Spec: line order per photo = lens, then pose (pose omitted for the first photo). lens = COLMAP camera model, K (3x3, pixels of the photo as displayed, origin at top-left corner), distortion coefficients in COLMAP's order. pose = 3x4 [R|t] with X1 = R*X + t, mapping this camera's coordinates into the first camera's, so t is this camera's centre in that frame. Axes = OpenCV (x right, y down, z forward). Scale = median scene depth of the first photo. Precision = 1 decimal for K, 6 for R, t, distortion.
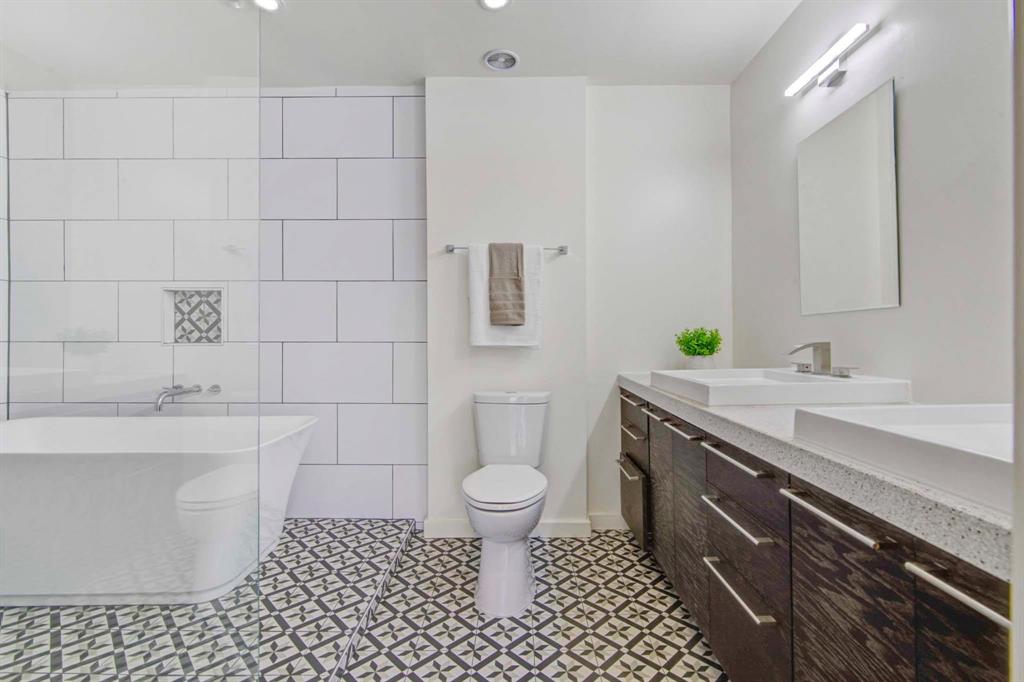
lens RADIAL K [[478.5, 0, 517.4], [0, 478.5, 338.7], [0, 0, 1]] dist [-0.004255, -0.000164]
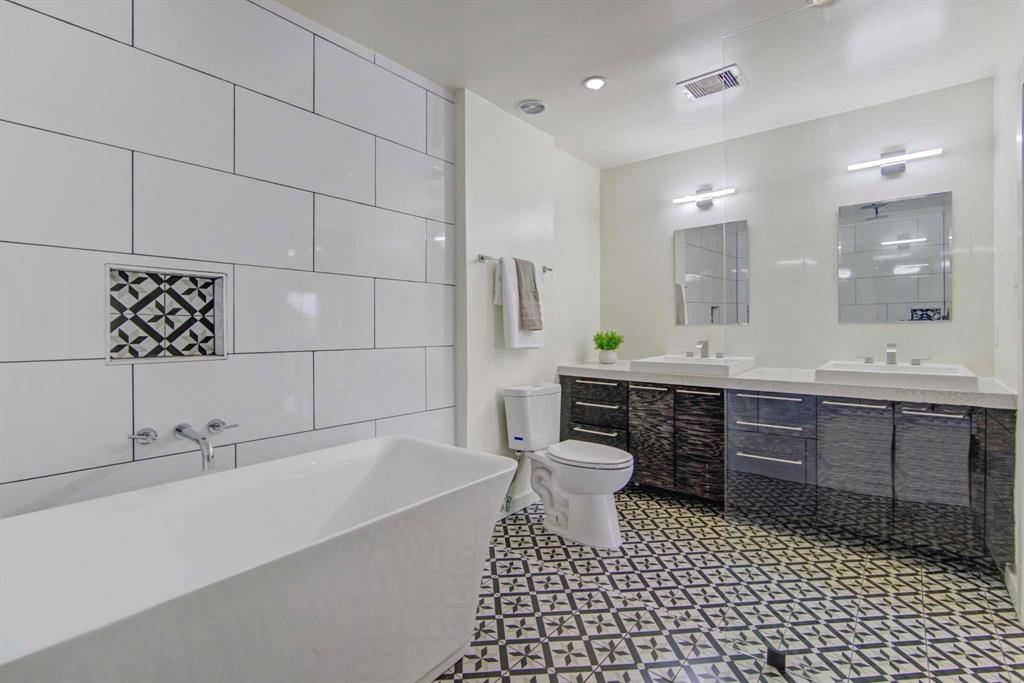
lens RADIAL K [[478.5, 0, 513.3], [0, 478.5, 333.3], [0, 0, 1]] dist [-0.004255, -0.000164]
pose [[0.620106, -0.008314, 0.784474, -0.955246], [0.004567, 0.999965, 0.006988, -0.027170], [-0.784505, -0.000751, 0.620122, 0.287068]]
